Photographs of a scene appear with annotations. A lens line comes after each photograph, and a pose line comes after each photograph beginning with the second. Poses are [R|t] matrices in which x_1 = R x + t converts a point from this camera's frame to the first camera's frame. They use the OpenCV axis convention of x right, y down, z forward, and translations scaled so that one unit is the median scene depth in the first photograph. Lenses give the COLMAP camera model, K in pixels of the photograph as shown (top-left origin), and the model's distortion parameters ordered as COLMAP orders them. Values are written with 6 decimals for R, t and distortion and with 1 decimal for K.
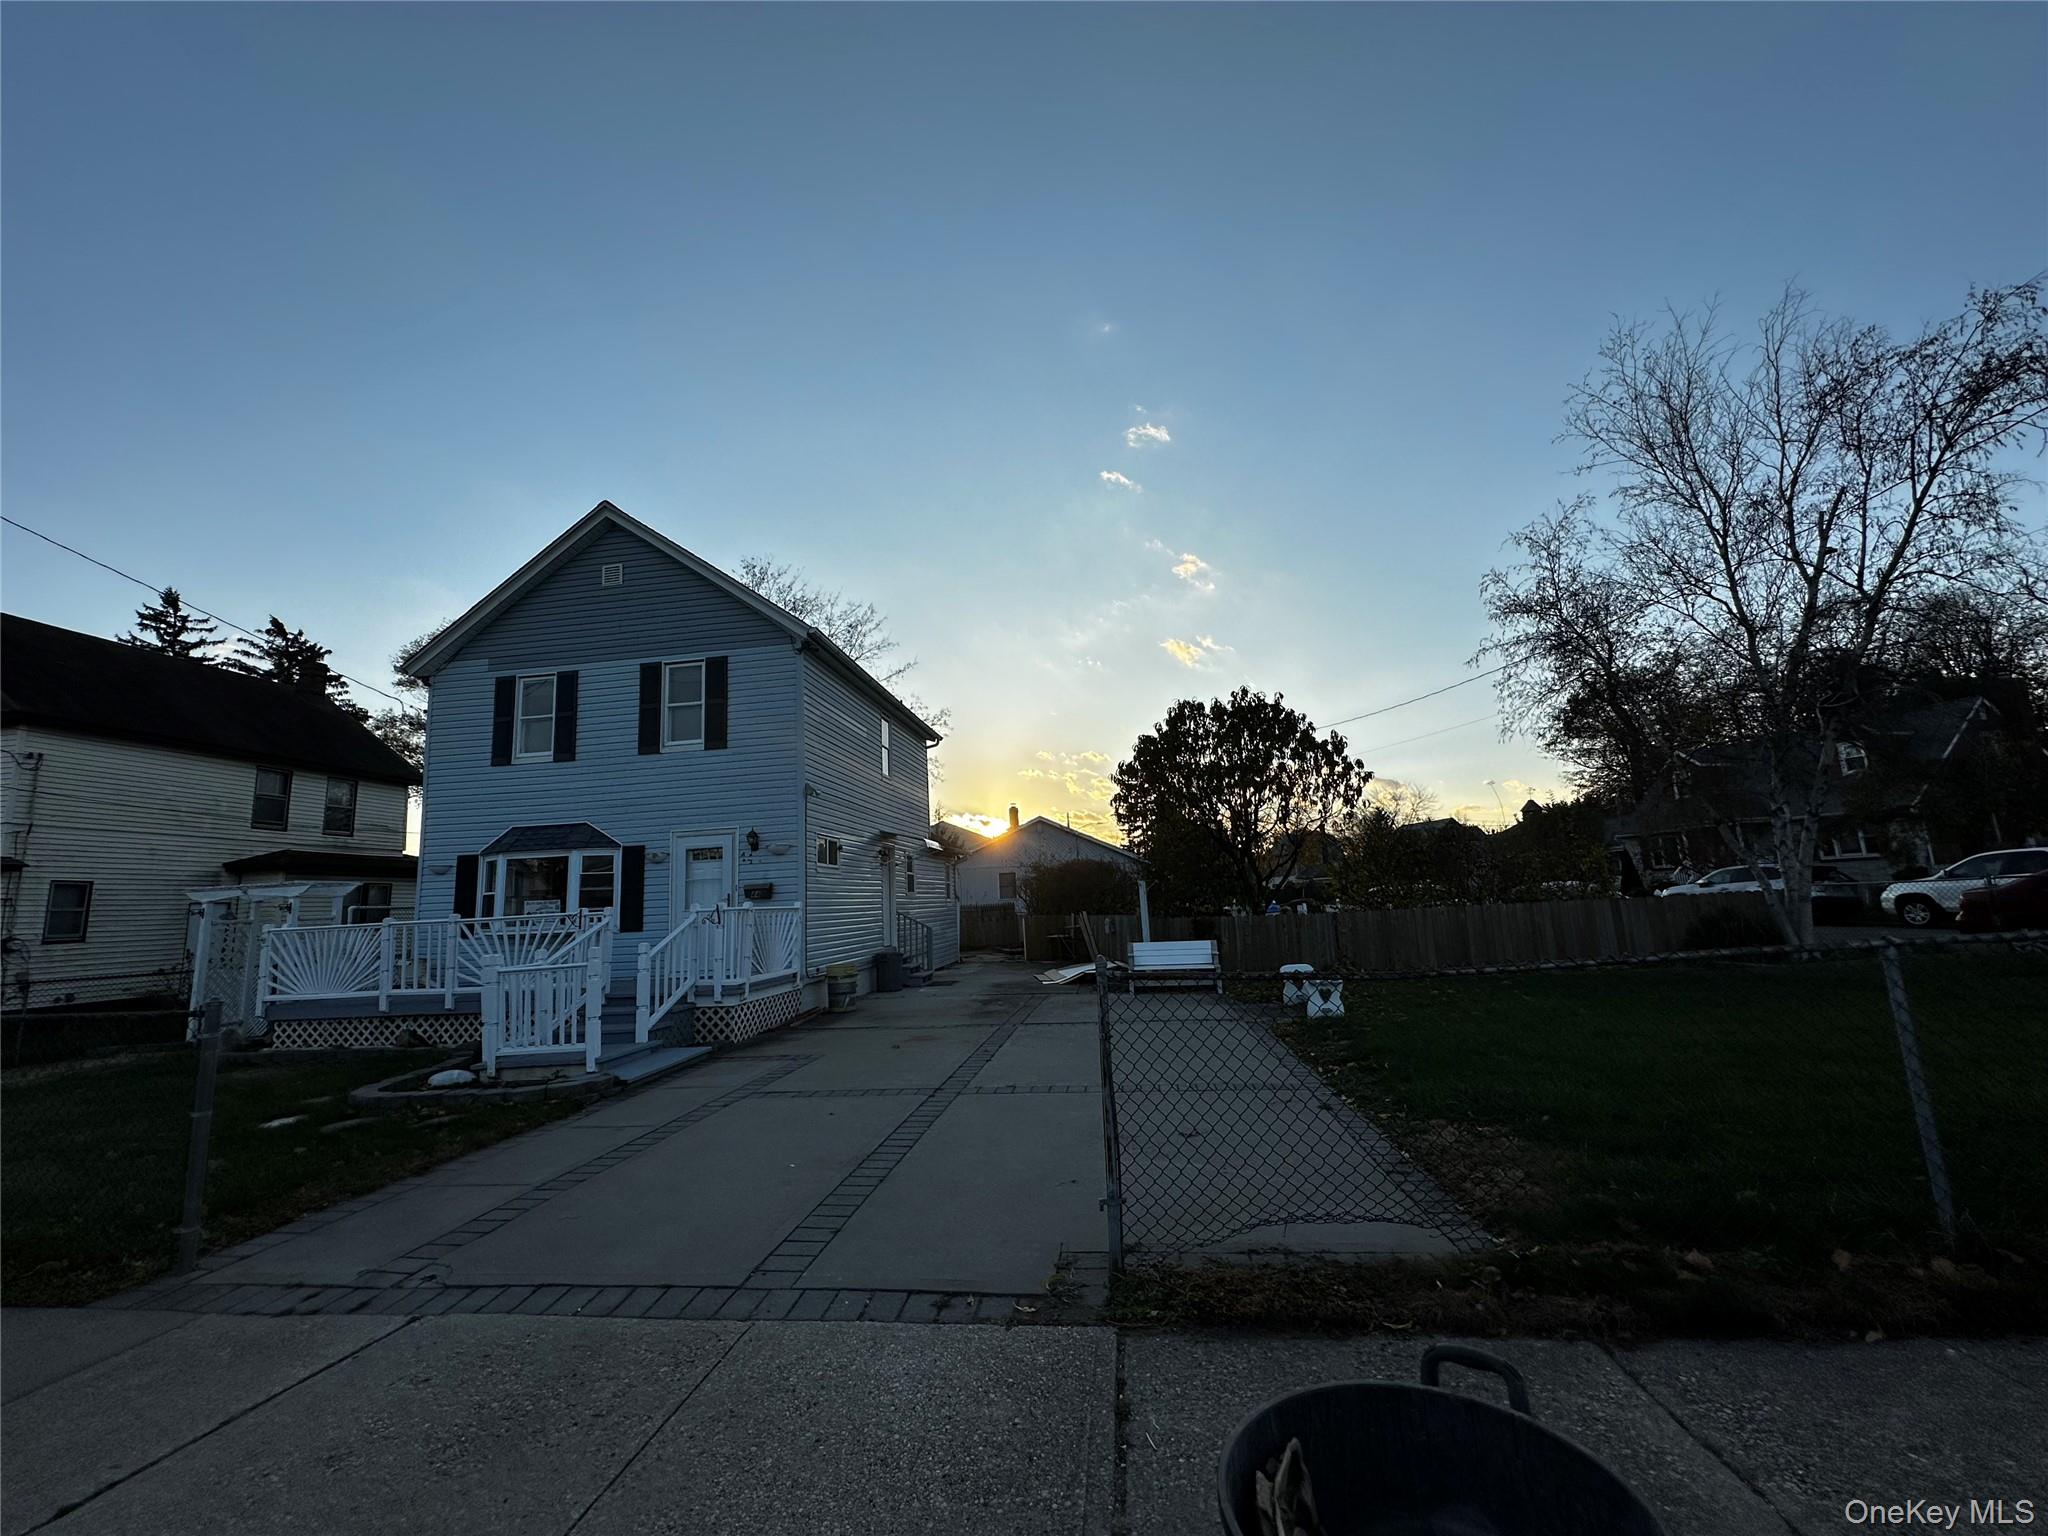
lens RADIAL K [[818.1, 0, 1020.7], [0, 818.1, 769.1], [0, 0, 1]] dist [-0.003701, 0.001043]
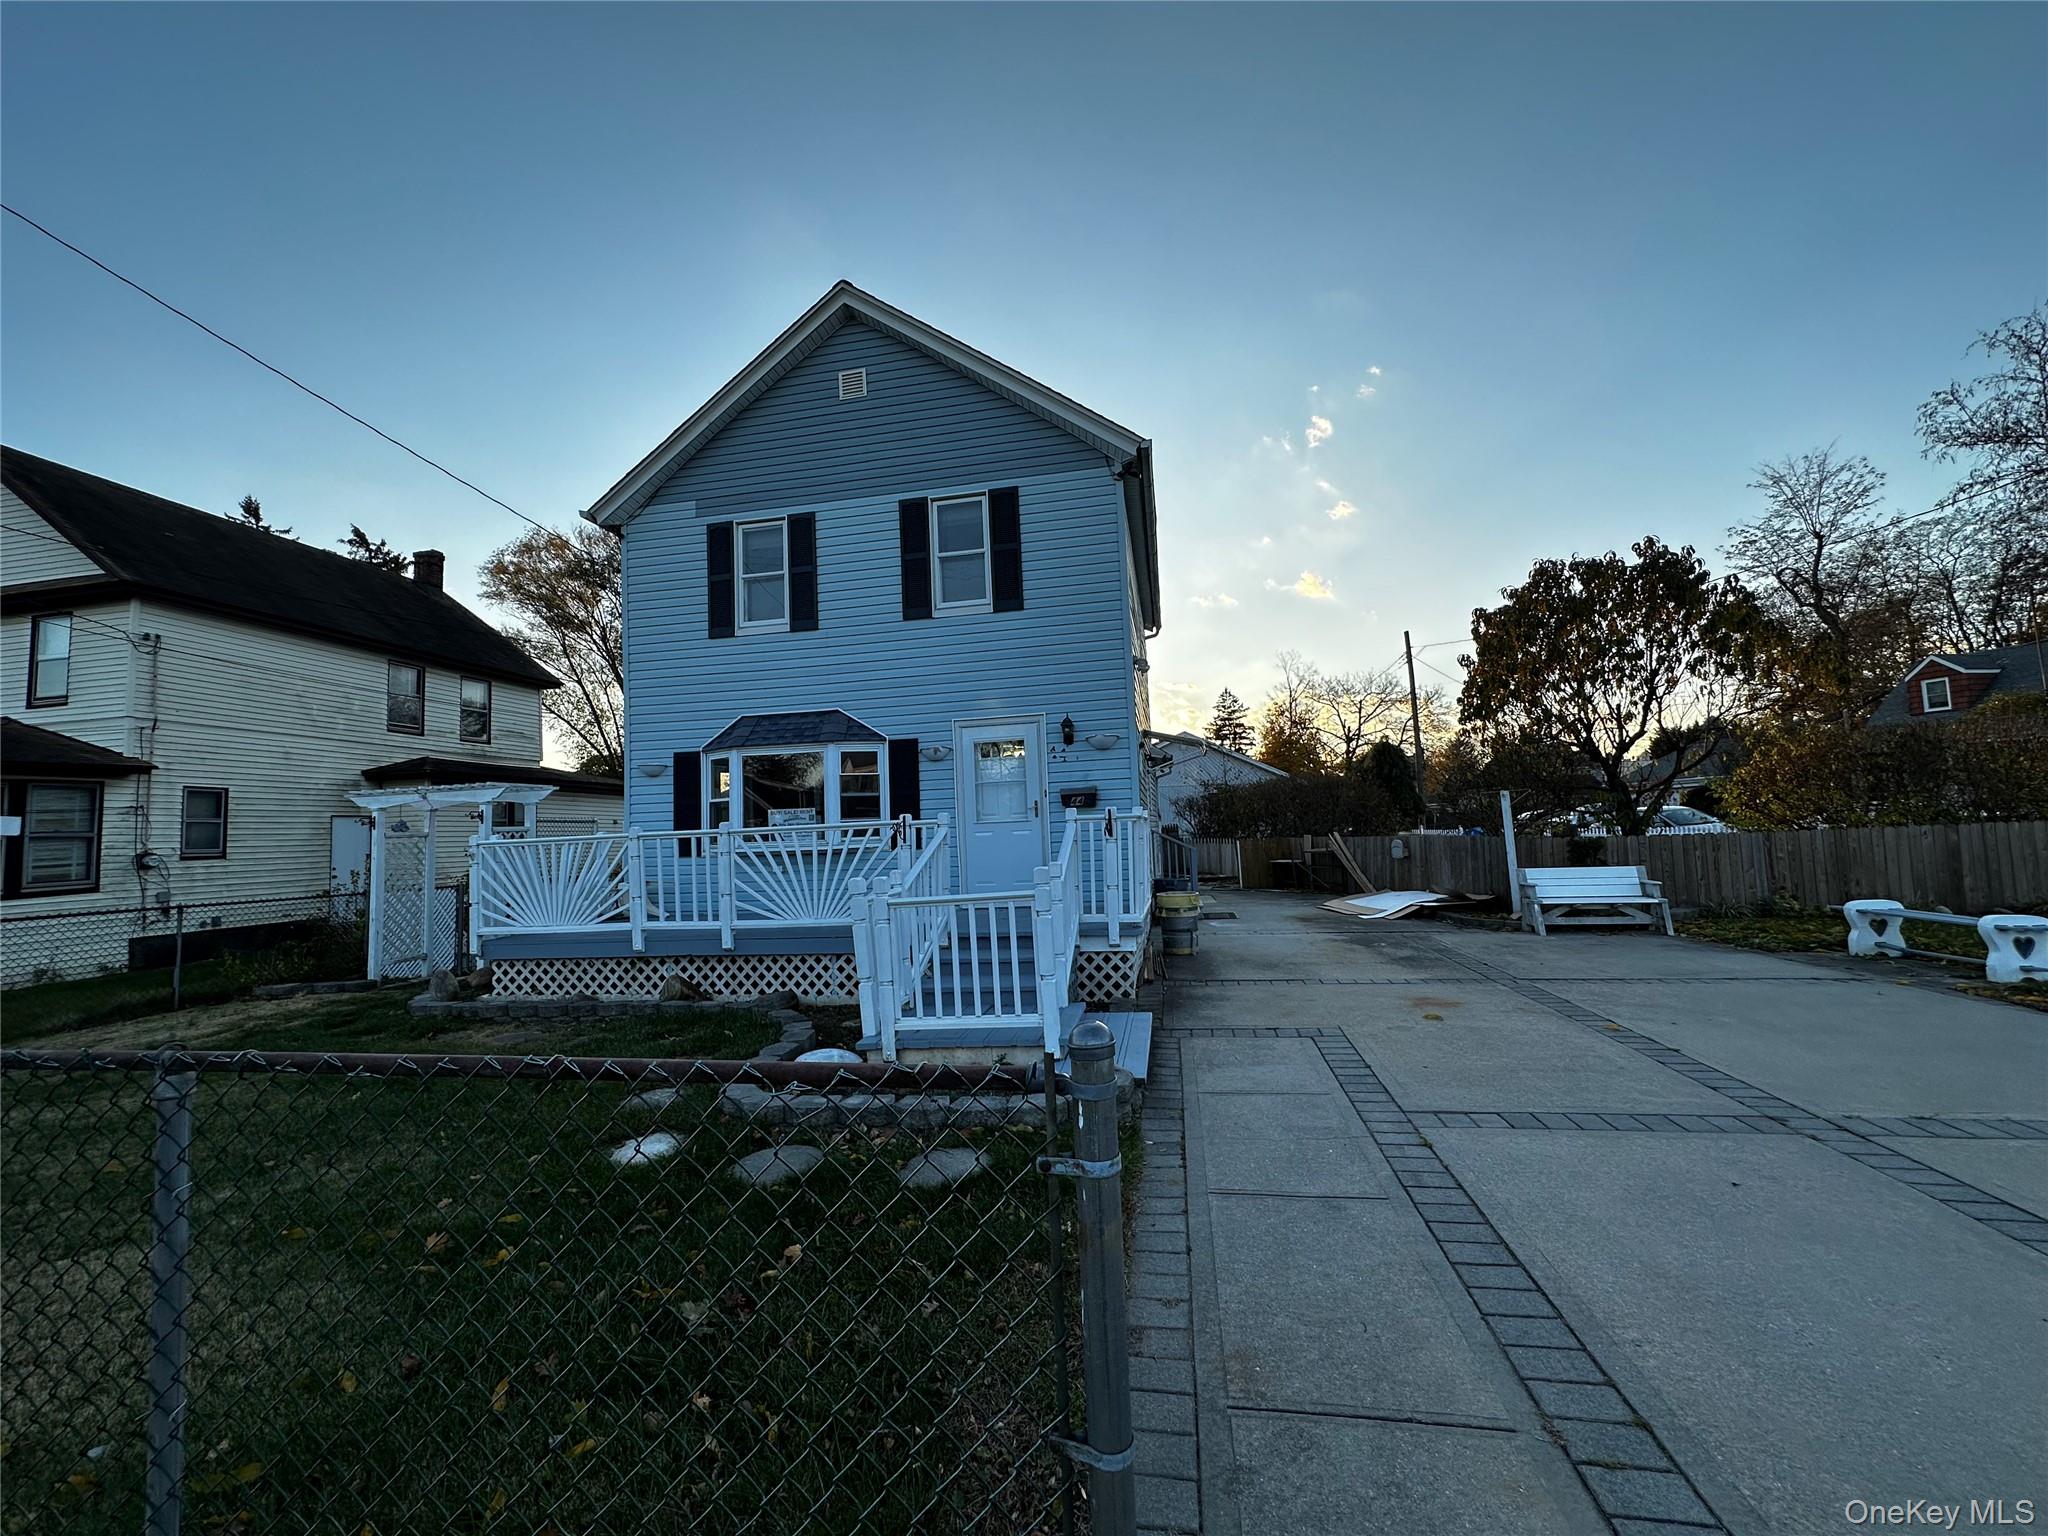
lens RADIAL K [[818.1, 0, 1020.7], [0, 818.1, 769.1], [0, 0, 1]] dist [-0.003701, 0.001043]
pose [[0.998681, 0.001885, -0.051310, -0.313587], [0.002627, 0.996142, 0.087720, 0.053074], [0.051277, -0.087739, 0.994823, 0.229920]]
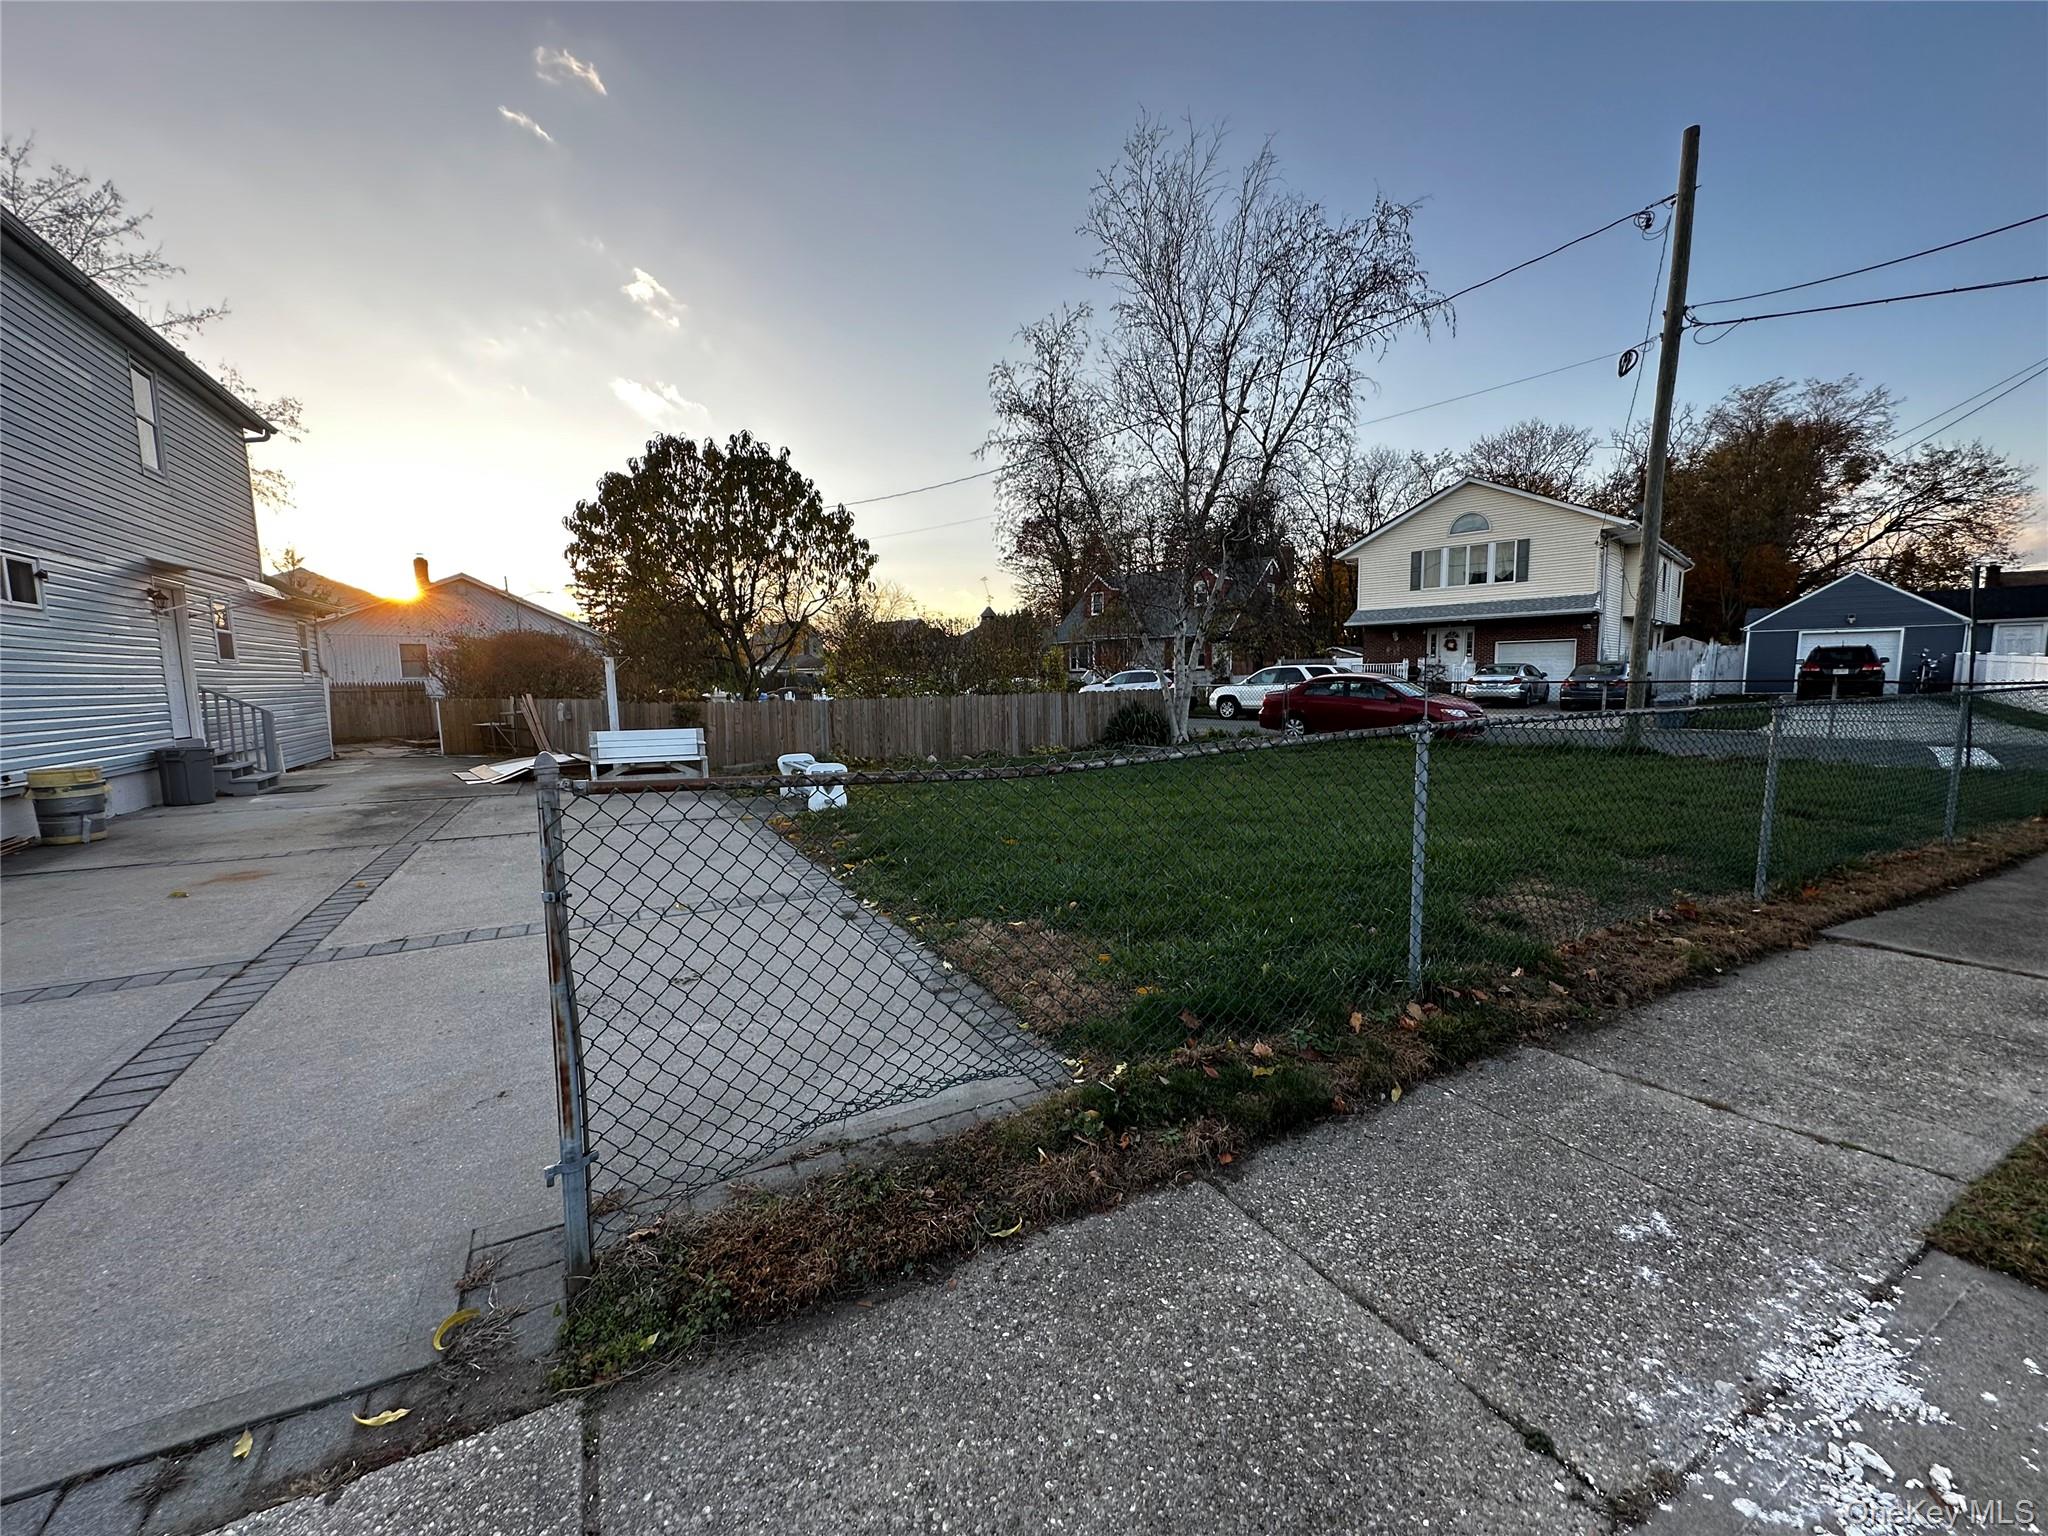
lens RADIAL K [[818.1, 0, 1020.7], [0, 818.1, 769.1], [0, 0, 1]] dist [-0.003701, 0.001043]
pose [[0.816848, -0.030376, 0.576053, 0.012408], [-0.115877, 0.969617, 0.215444, 0.024791], [-0.565095, -0.242736, 0.788510, 0.113174]]
